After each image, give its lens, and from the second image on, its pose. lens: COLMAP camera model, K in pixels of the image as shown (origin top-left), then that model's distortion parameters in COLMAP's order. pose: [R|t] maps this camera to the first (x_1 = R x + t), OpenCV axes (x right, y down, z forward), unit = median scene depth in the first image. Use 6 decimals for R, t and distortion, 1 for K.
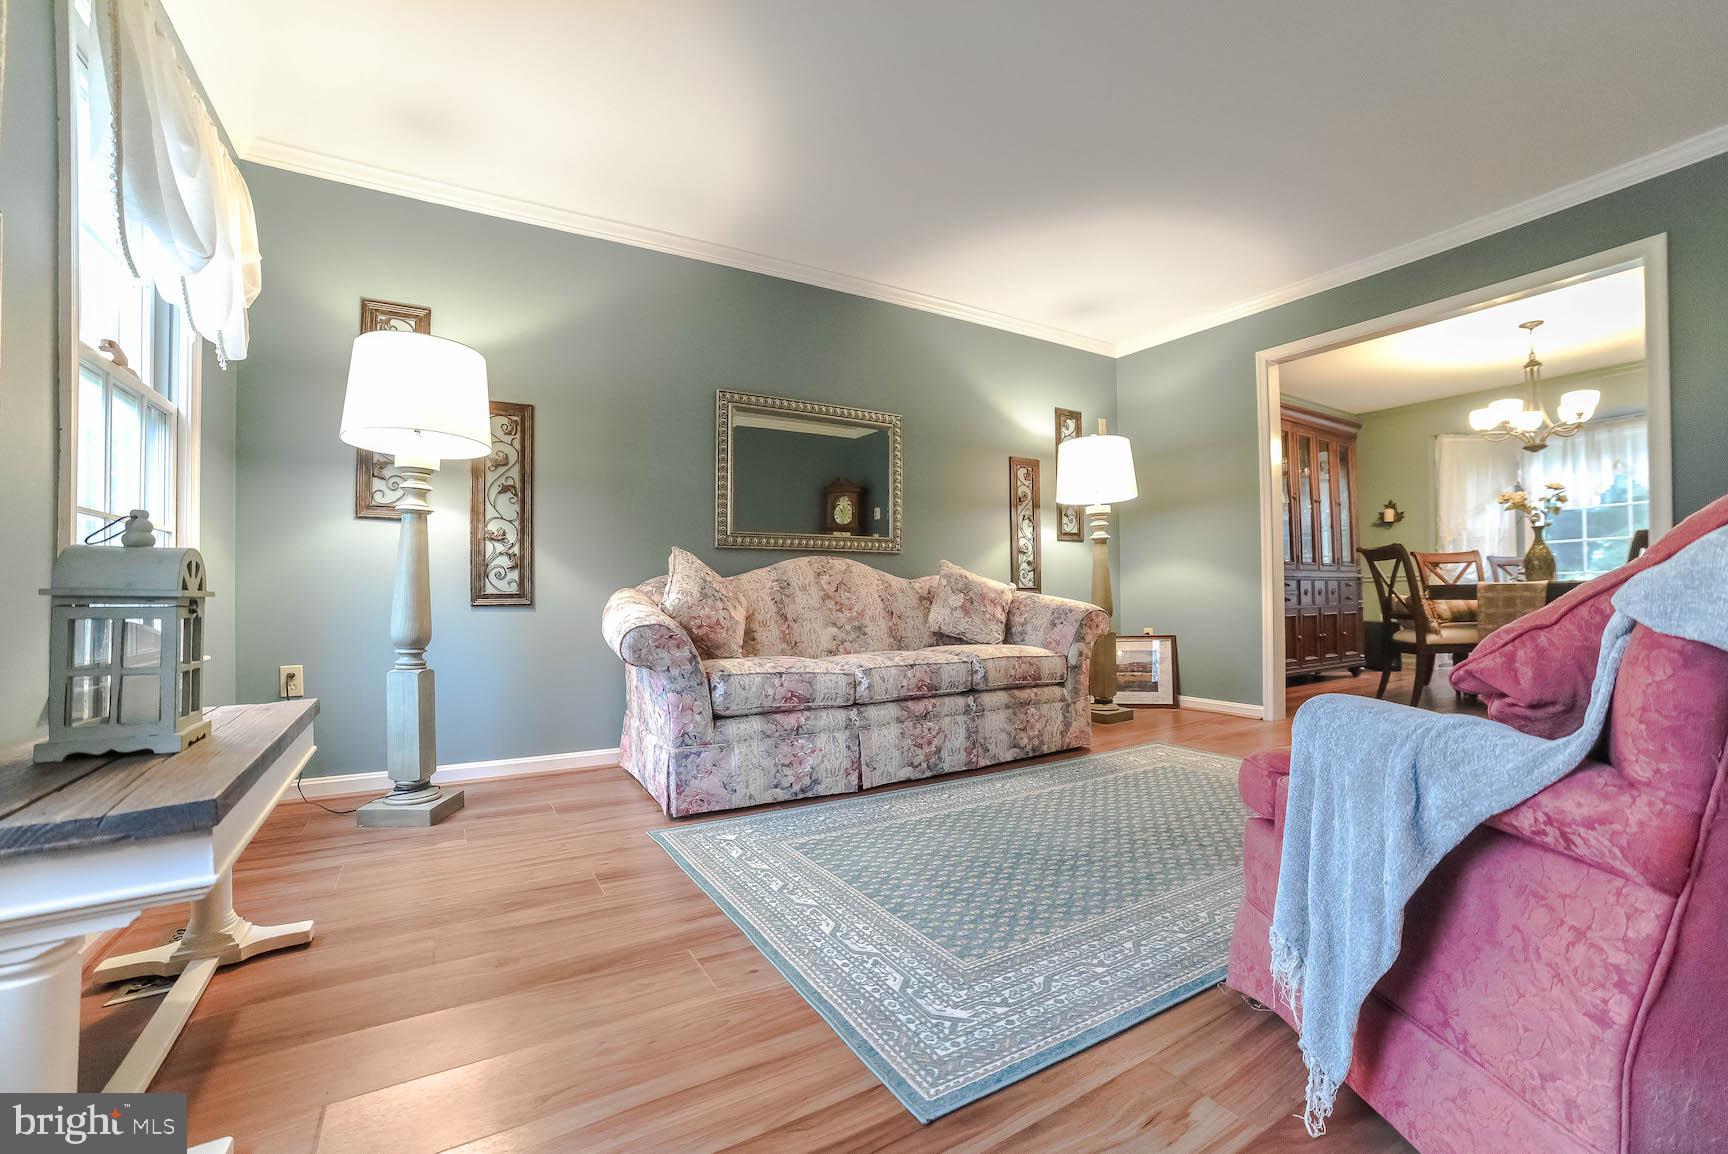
lens RADIAL K [[718.7, 0, 860.6], [0, 718.7, 598.9], [0, 0, 1]] dist [-0.108920, 0.037513]
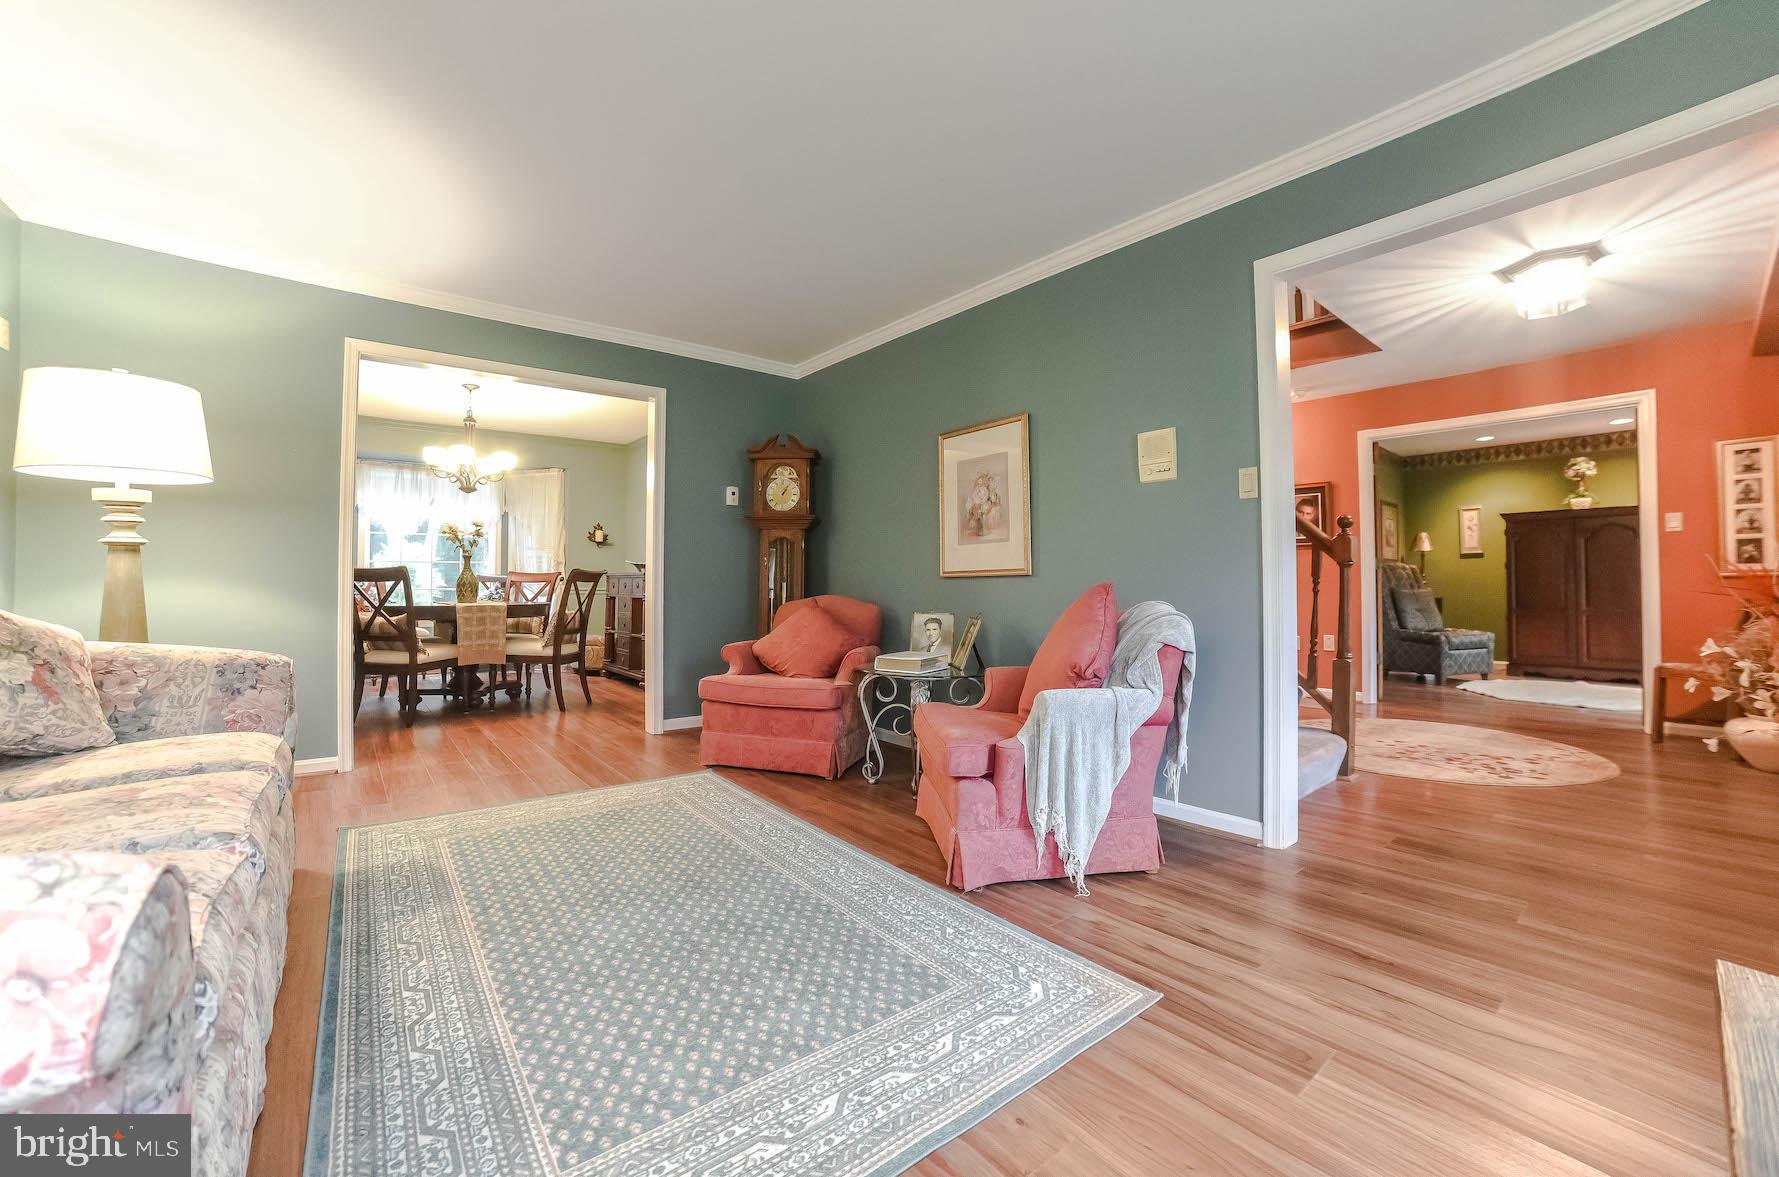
lens RADIAL K [[717.7, 0, 891.3], [0, 717.7, 561.7], [0, 0, 1]] dist [-0.076054, 0.025383]
pose [[-0.143632, 0.043321, 0.988682, -0.336222], [0.004766, 0.999060, -0.043083, -0.040438], [-0.989620, -0.001477, -0.143704, 0.430423]]
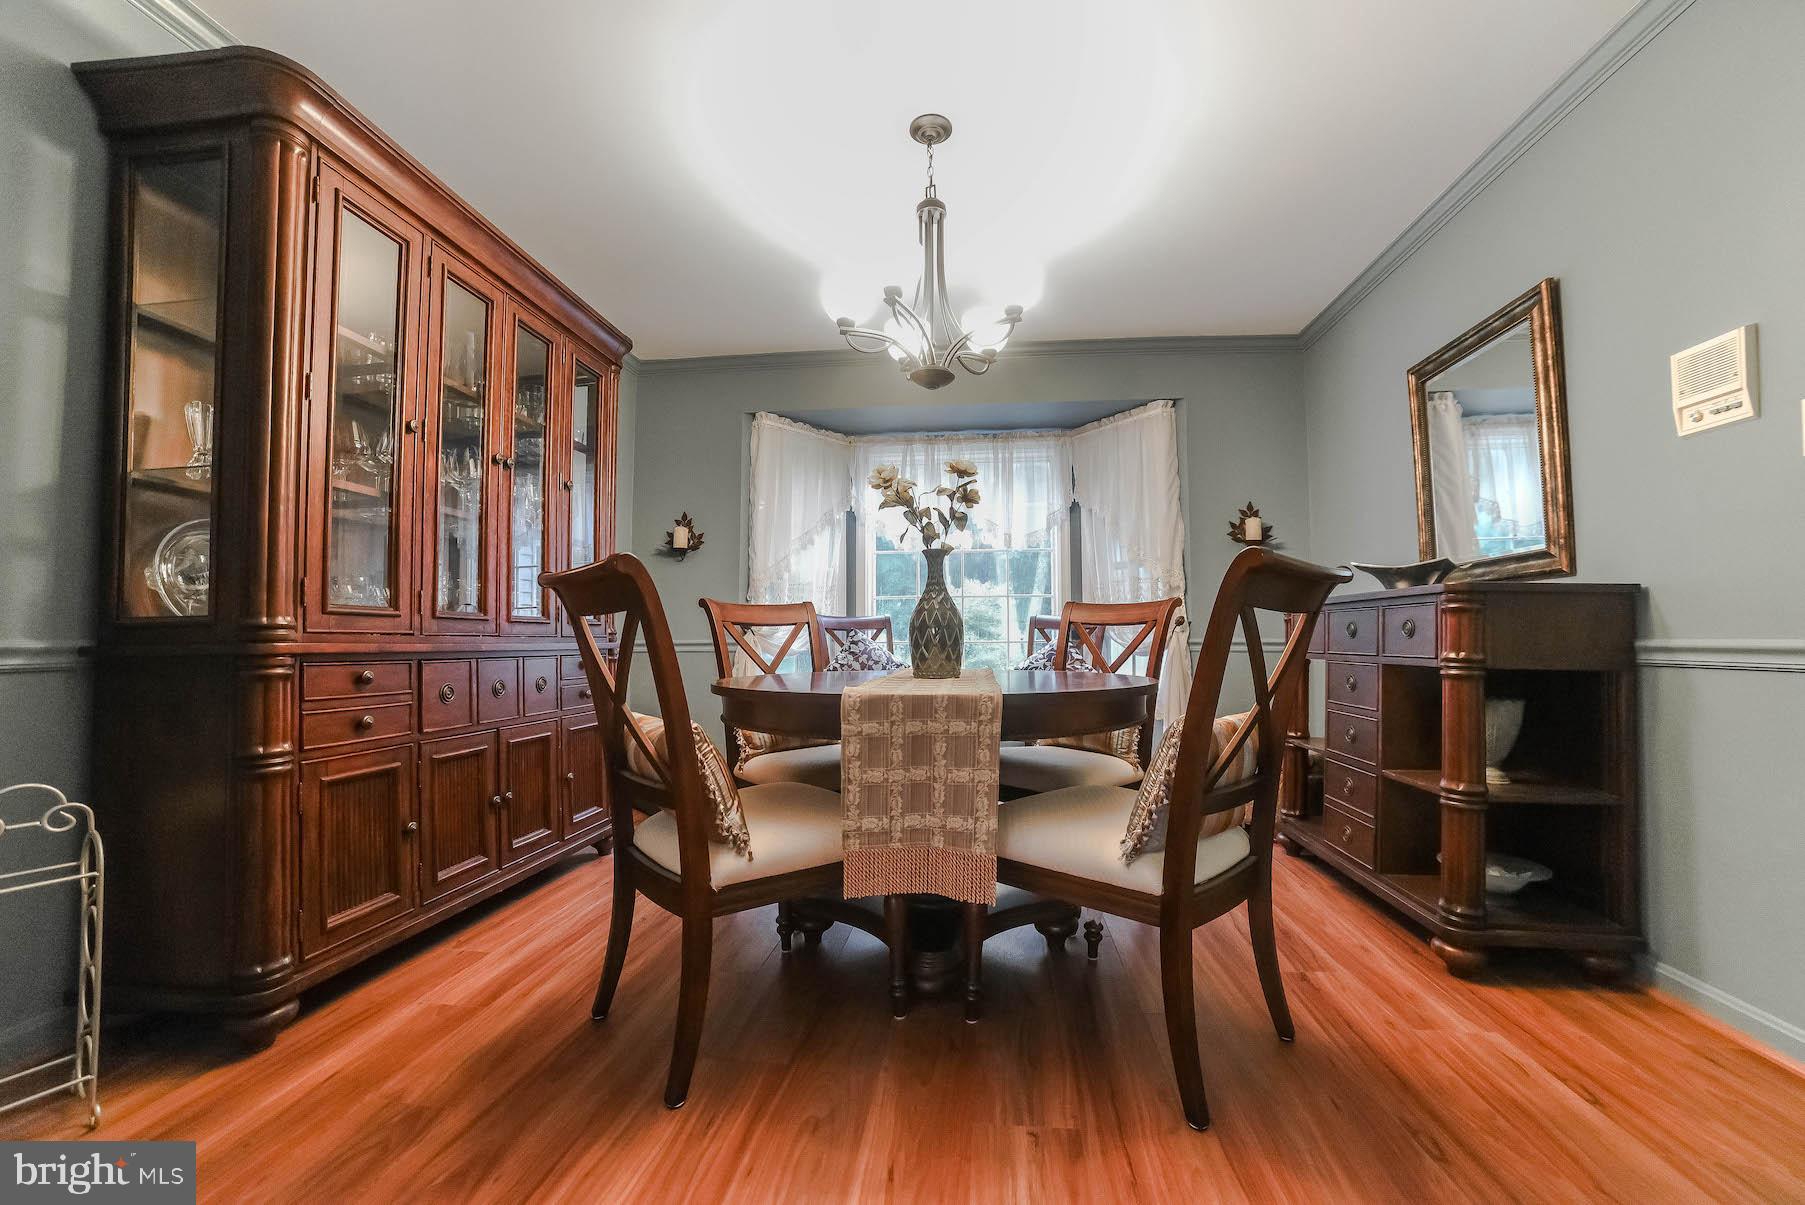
lens RADIAL K [[735.1, 0, 907.2], [0, 735.1, 615.0], [0, 0, 1]] dist [-0.105375, 0.040669]
pose [[0.610703, 0.039275, 0.790885, 0.625127], [-0.002524, 0.998861, -0.047654, -0.042488], [-0.791856, 0.027106, 0.610107, 0.723525]]
